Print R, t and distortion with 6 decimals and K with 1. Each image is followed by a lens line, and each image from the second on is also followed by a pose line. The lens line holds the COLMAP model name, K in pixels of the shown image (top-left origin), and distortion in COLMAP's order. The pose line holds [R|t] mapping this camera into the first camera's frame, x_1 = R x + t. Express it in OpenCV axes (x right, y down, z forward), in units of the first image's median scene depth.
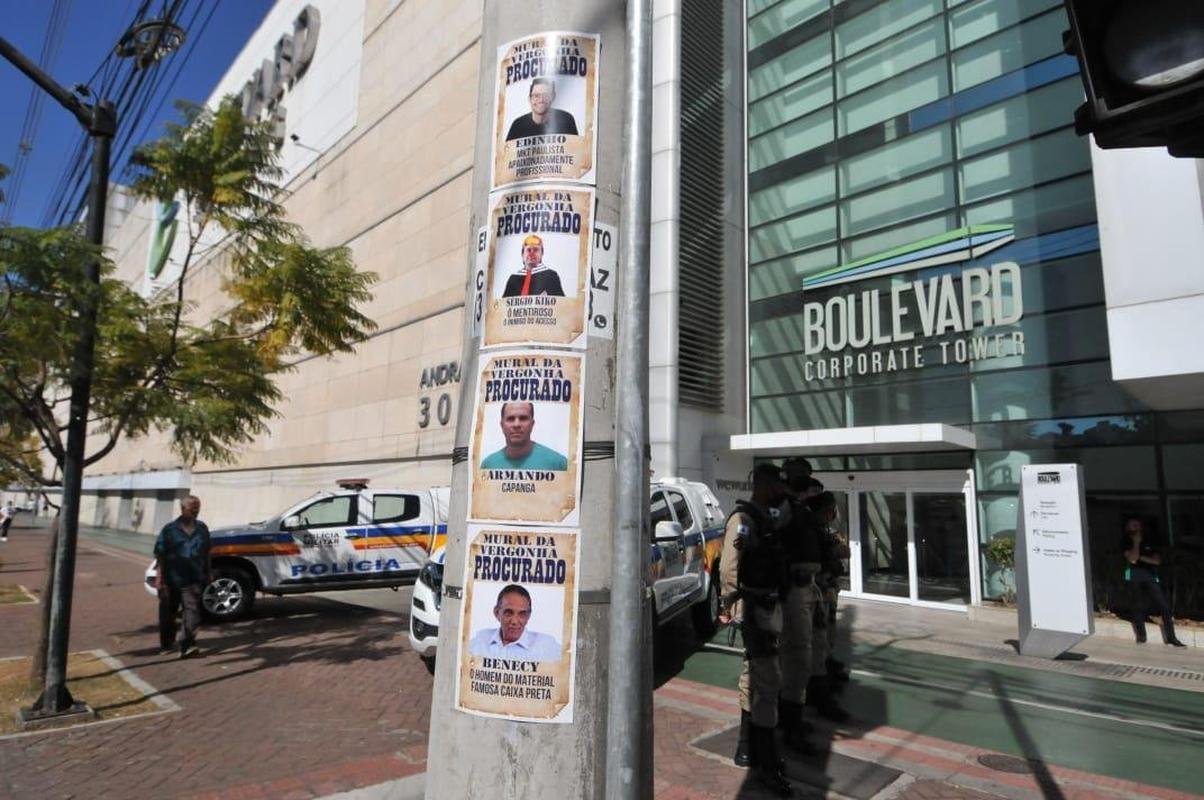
lens RADIAL K [[677.4, 0, 602.0], [0, 677.4, 400.0], [0, 0, 1]] dist [0.022738, -0.002063]
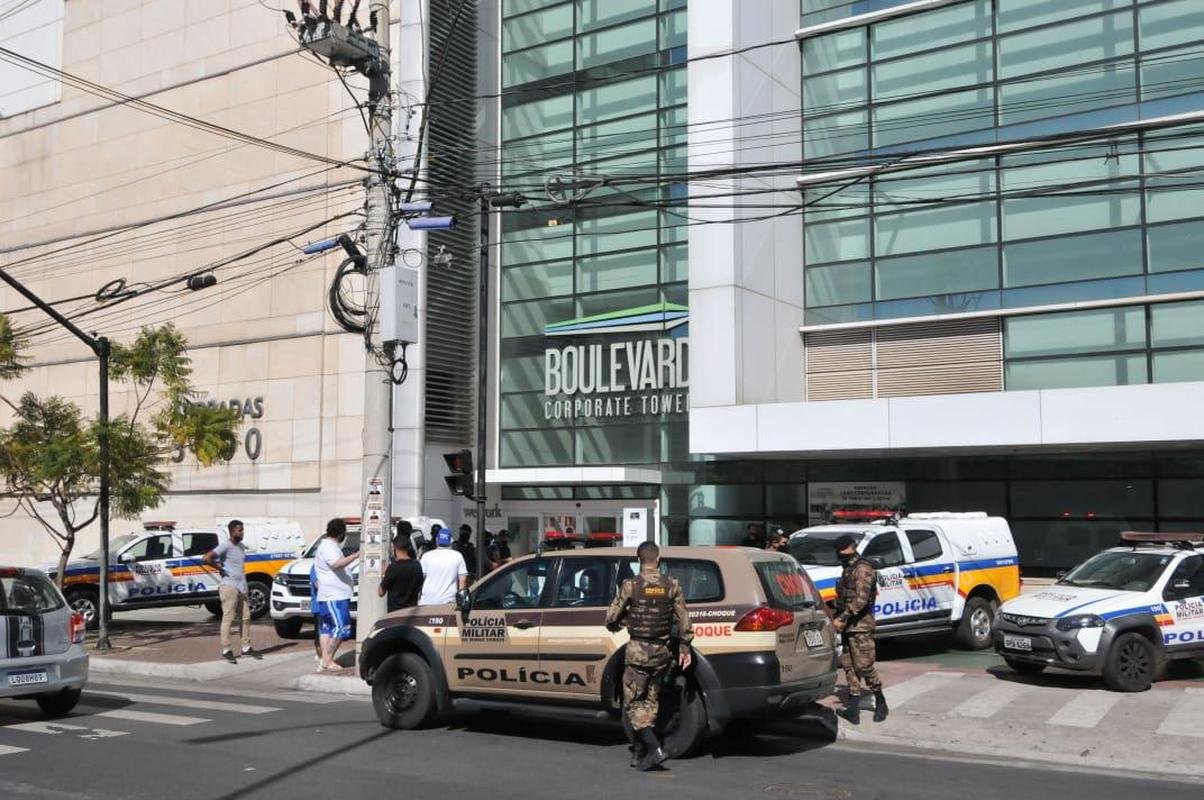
lens RADIAL K [[1192.0, 0, 602.0], [0, 1192.0, 400.0], [0, 0, 1]] dist [0.047591, -0.018598]
pose [[0.975234, -0.001154, 0.221171, -0.048757], [-0.011776, 0.998297, 0.057136, -0.192814], [-0.220860, -0.058326, 0.973560, -1.045156]]
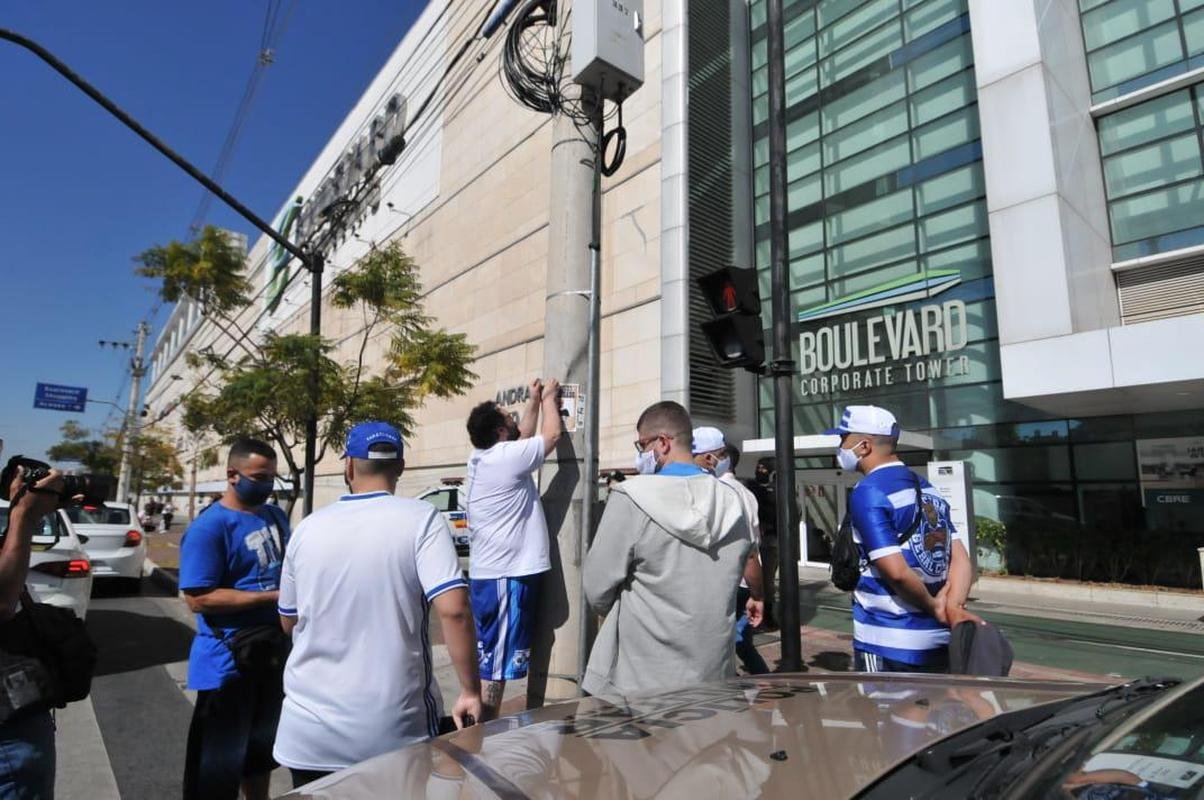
lens RADIAL K [[632.4, 0, 602.0], [0, 632.4, 400.0], [0, 0, 1]] dist [0.034149, -0.000258]
pose [[0.996508, -0.020563, -0.080931, 0.034082], [0.019865, 0.999758, -0.009420, -0.018552], [0.081105, 0.007779, 0.996675, -0.203540]]
